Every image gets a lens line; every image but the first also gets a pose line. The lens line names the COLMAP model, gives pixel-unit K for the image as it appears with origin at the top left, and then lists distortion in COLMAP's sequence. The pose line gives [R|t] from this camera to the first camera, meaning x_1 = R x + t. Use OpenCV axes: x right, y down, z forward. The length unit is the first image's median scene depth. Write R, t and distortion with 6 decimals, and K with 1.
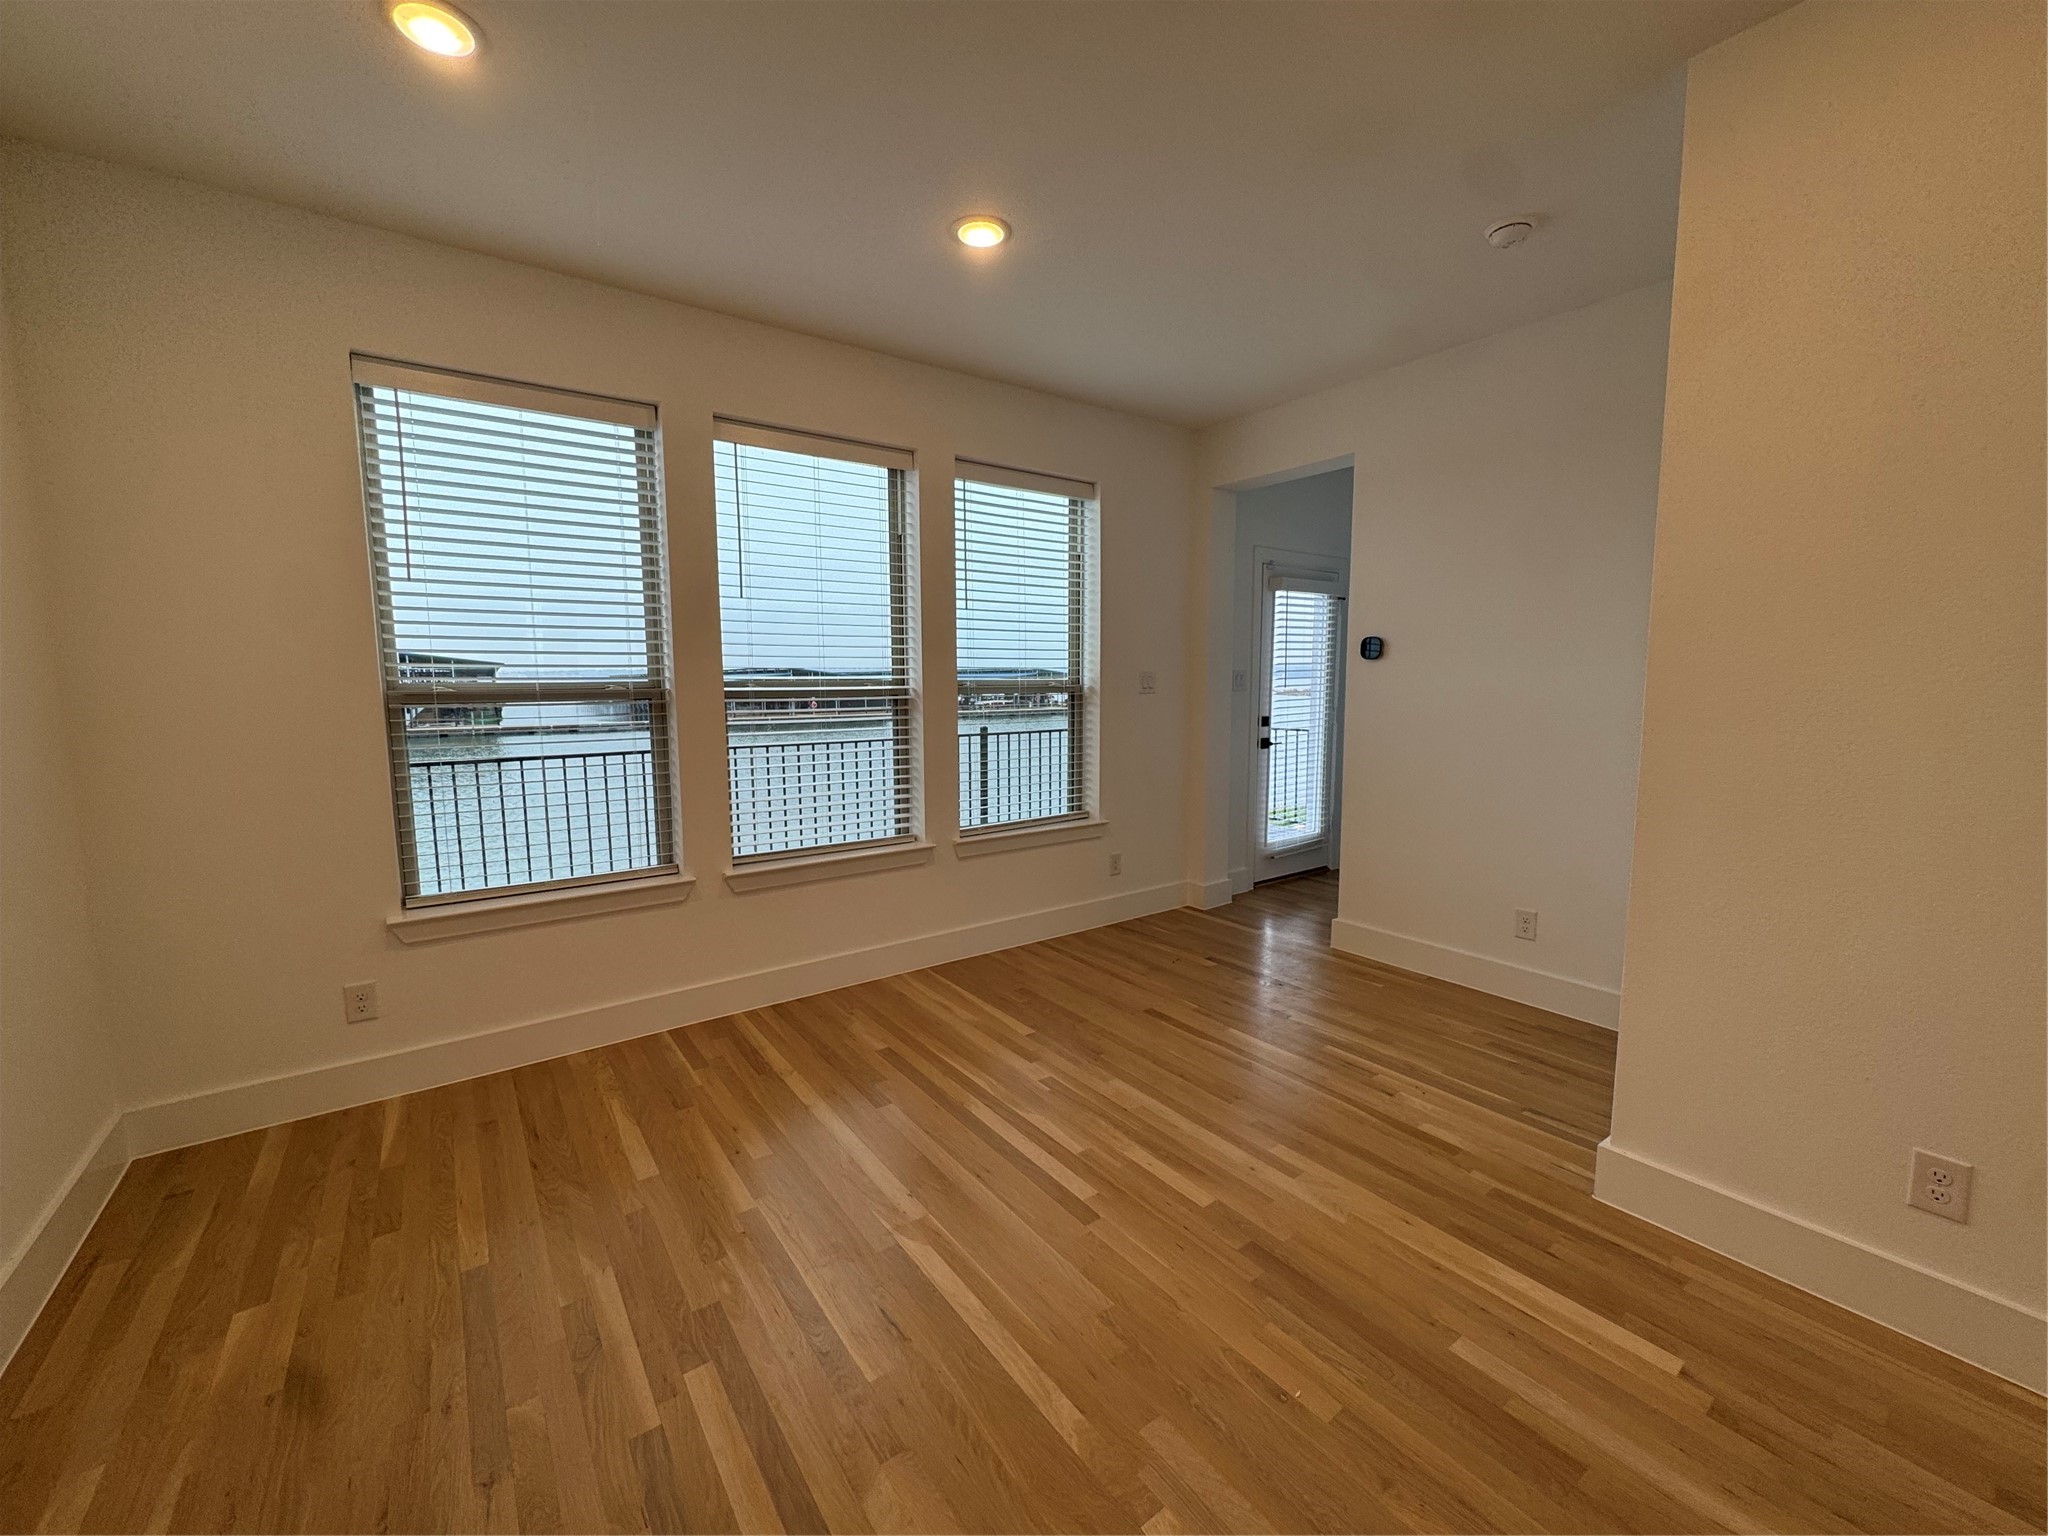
lens RADIAL K [[816.5, 0, 1024.1], [0, 816.5, 769.7], [0, 0, 1]] dist [-0.001988, 0.000059]
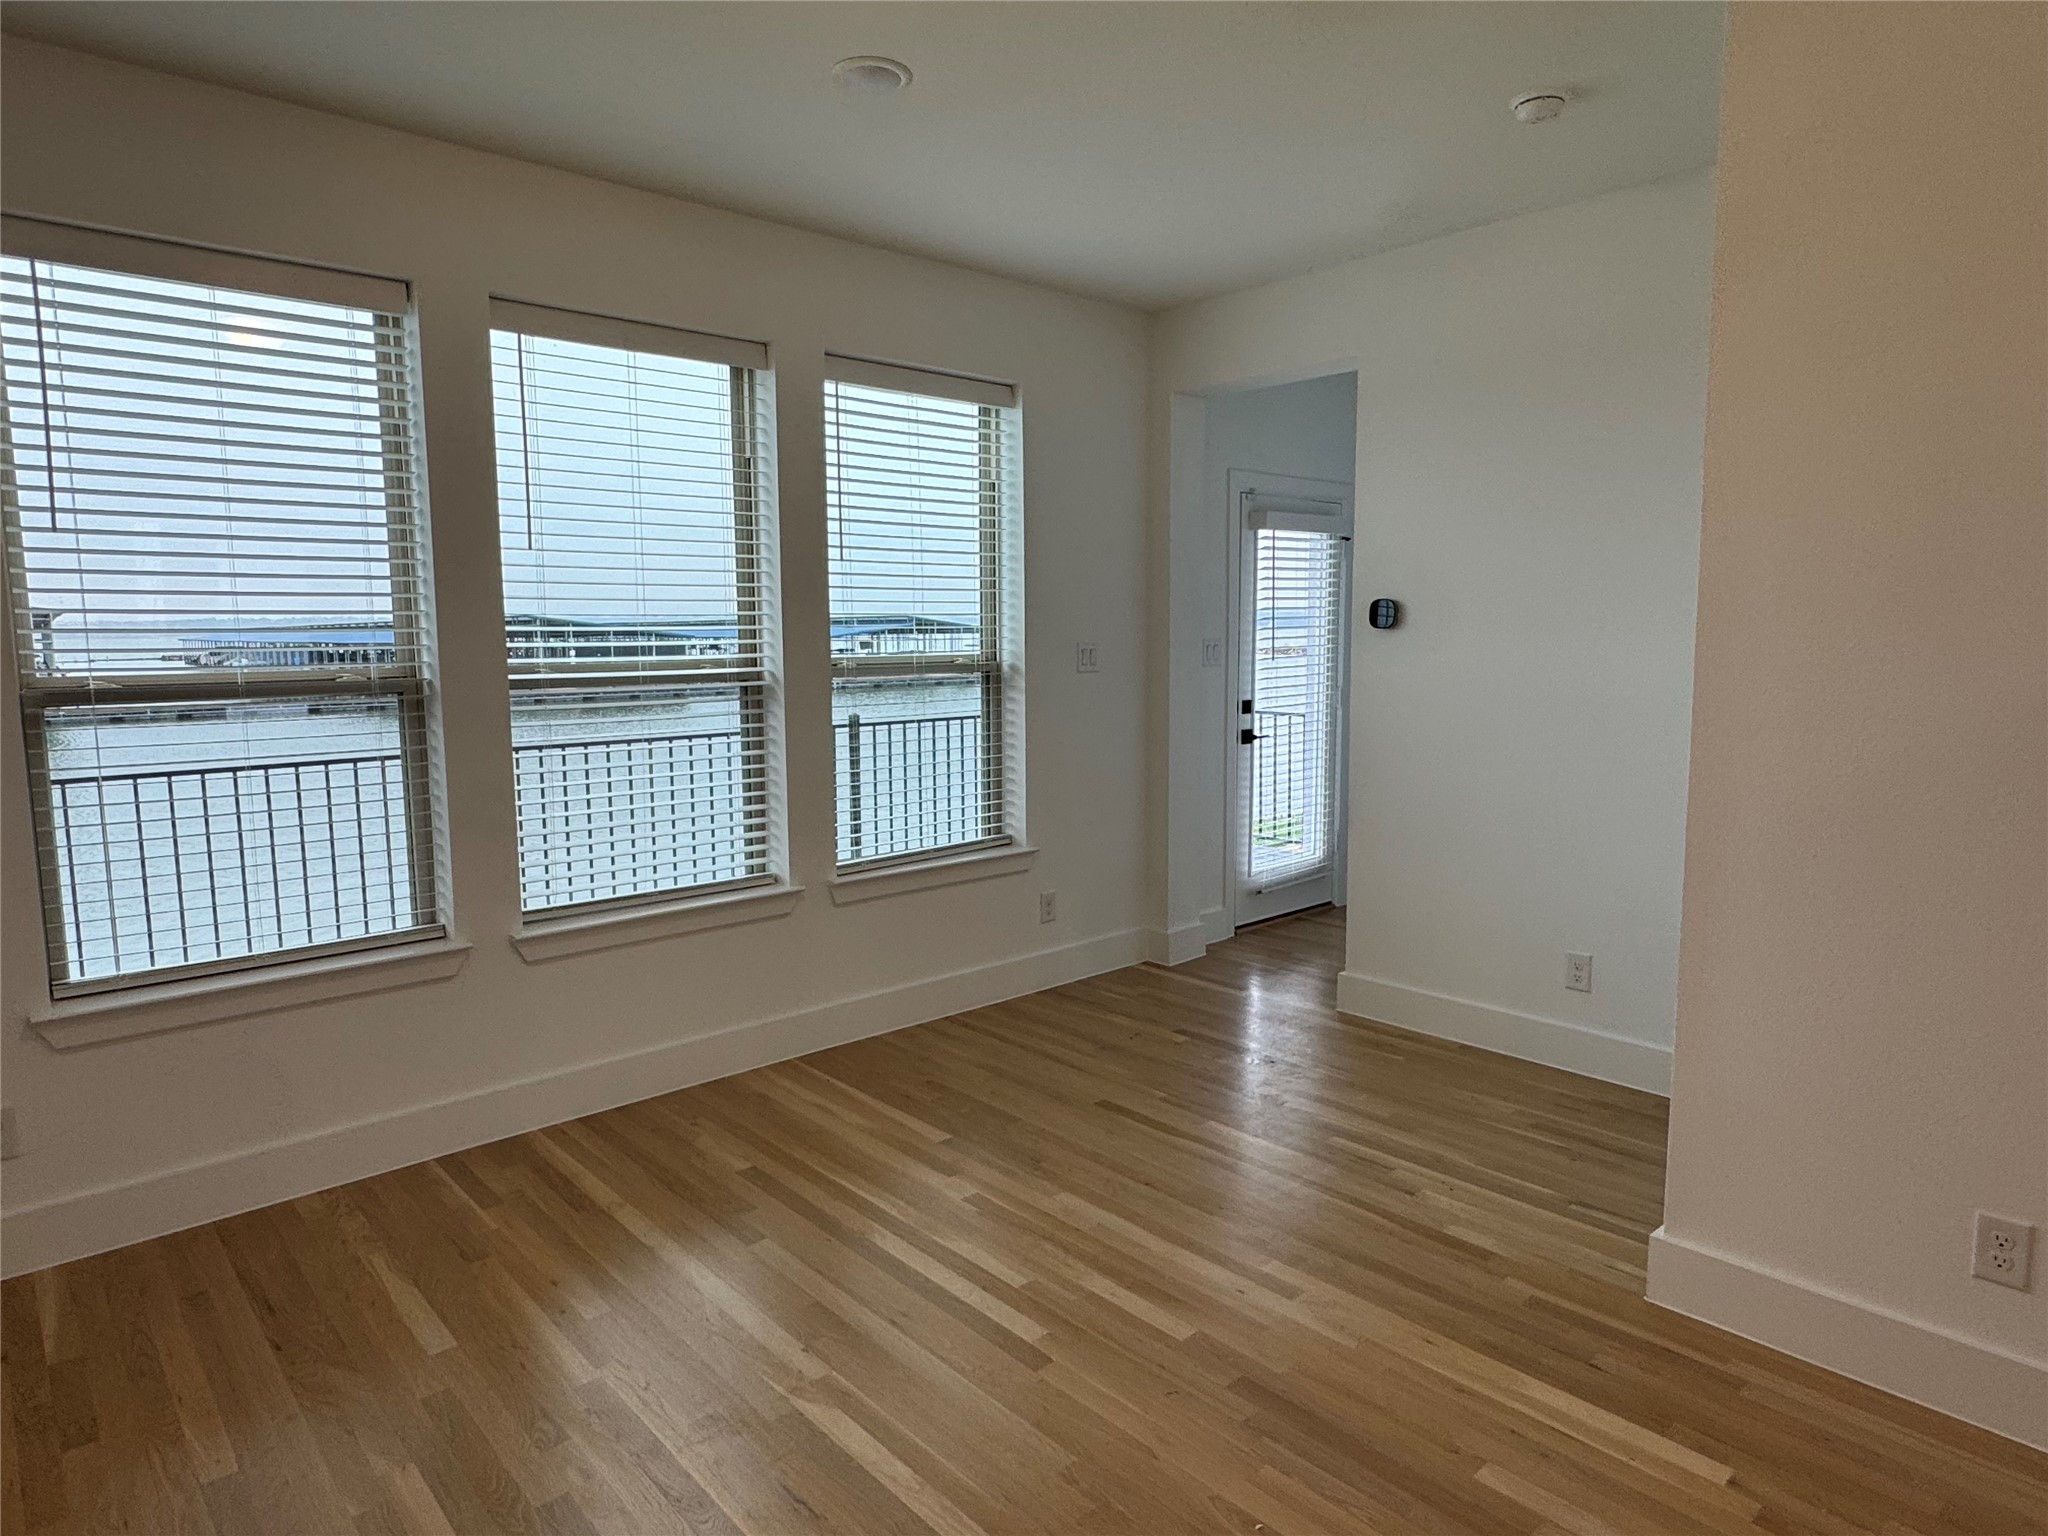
lens RADIAL K [[1209.3, 0, 1015.7], [0, 1209.3, 766.6], [0, 0, 1]] dist [-0.002386, -0.002181]
pose [[0.994995, -0.014916, 0.098802, -0.031726], [0.014812, 0.999889, 0.001790, -0.016897], [-0.098818, -0.000318, 0.995105, -0.098739]]
